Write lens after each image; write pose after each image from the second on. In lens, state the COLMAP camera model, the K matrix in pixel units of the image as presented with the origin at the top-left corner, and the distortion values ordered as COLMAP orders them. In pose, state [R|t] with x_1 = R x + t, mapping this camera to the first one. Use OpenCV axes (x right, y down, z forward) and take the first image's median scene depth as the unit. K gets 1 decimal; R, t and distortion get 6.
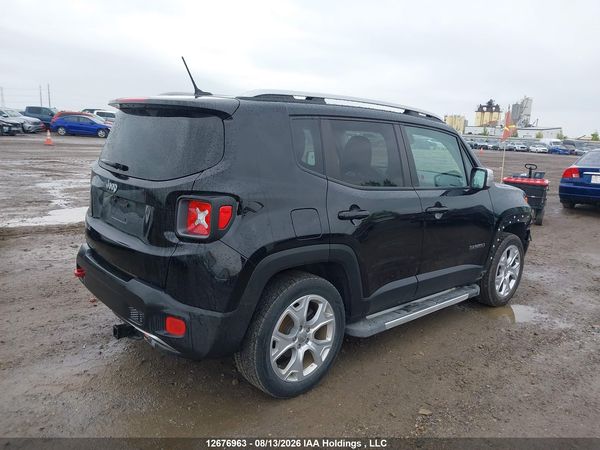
lens RADIAL K [[478.9, 0, 300.0], [0, 478.9, 225.0], [0, 0, 1]] dist [0.107976, -0.223555]
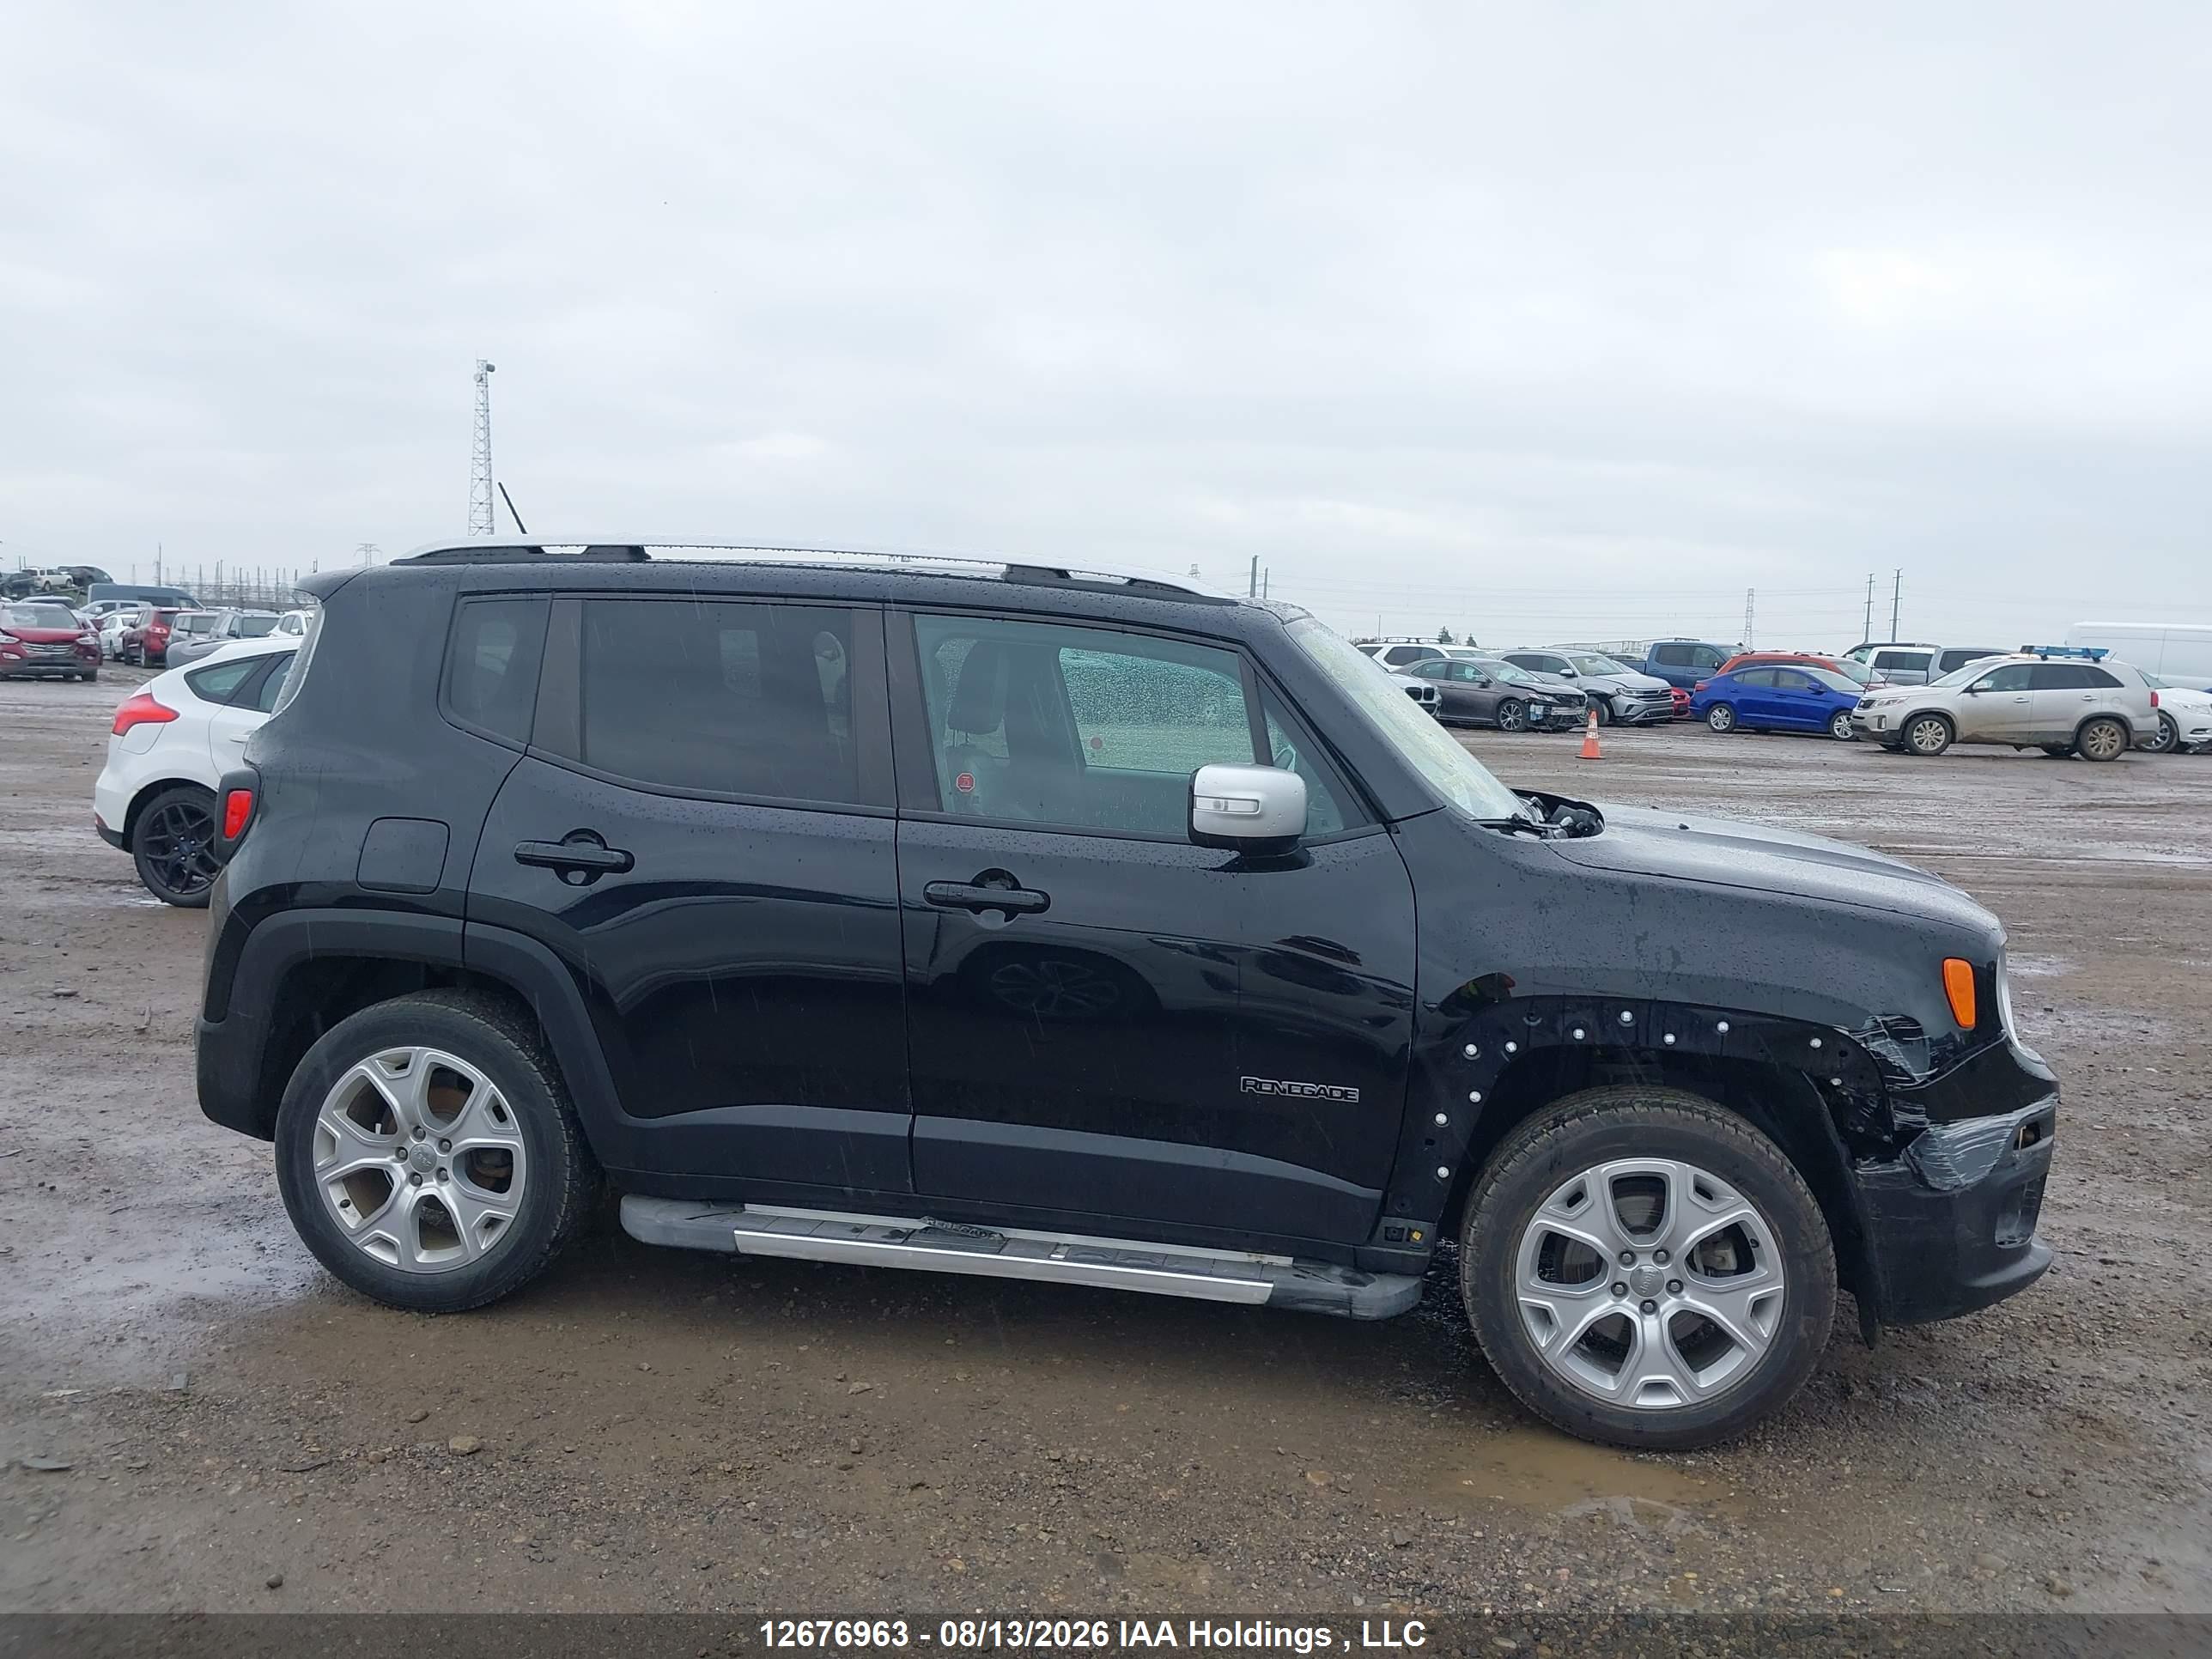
lens RADIAL K [[1765.5, 0, 1106.0], [0, 1765.5, 829.5], [0, 0, 1]] dist [0.107976, -0.223555]
pose [[0.587883, 0.039453, -0.807984, 0.207972], [-0.150113, 0.986783, -0.061037, -0.003009], [0.794896, 0.157171, 0.586035, 0.079082]]
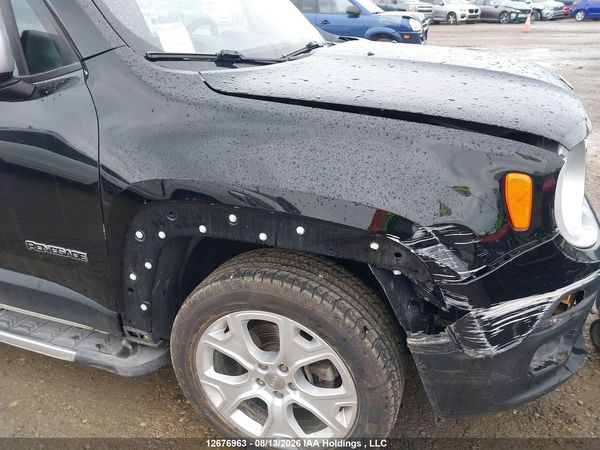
lens RADIAL K [[480.2, 0, 302.3], [0, 480.2, 237.3], [0, 0, 1]] dist [-0.007185, -0.010955]
pose [[0.436385, 0.332416, -0.836103, 0.154118], [-0.134171, 0.942902, 0.304849, -0.019566], [0.889700, -0.020851, 0.456069, 0.200275]]
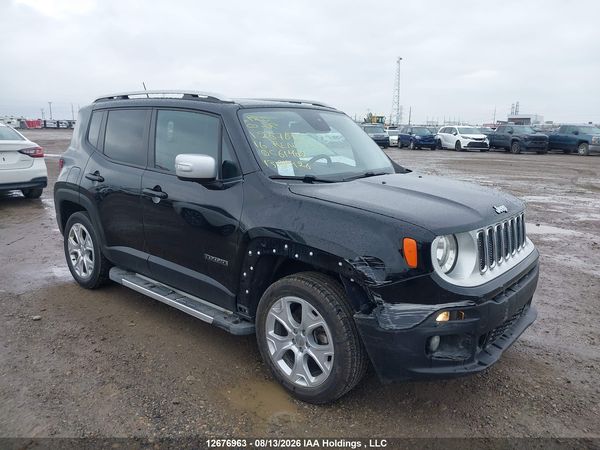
lens RADIAL K [[478.9, 0, 300.0], [0, 478.9, 225.0], [0, 0, 1]] dist [0.107976, -0.223555]
pose [[0.068091, 0.135830, -0.988389, 0.226465], [-0.203298, 0.971792, 0.119544, -0.024571], [0.976746, 0.192798, 0.093784, 0.209532]]
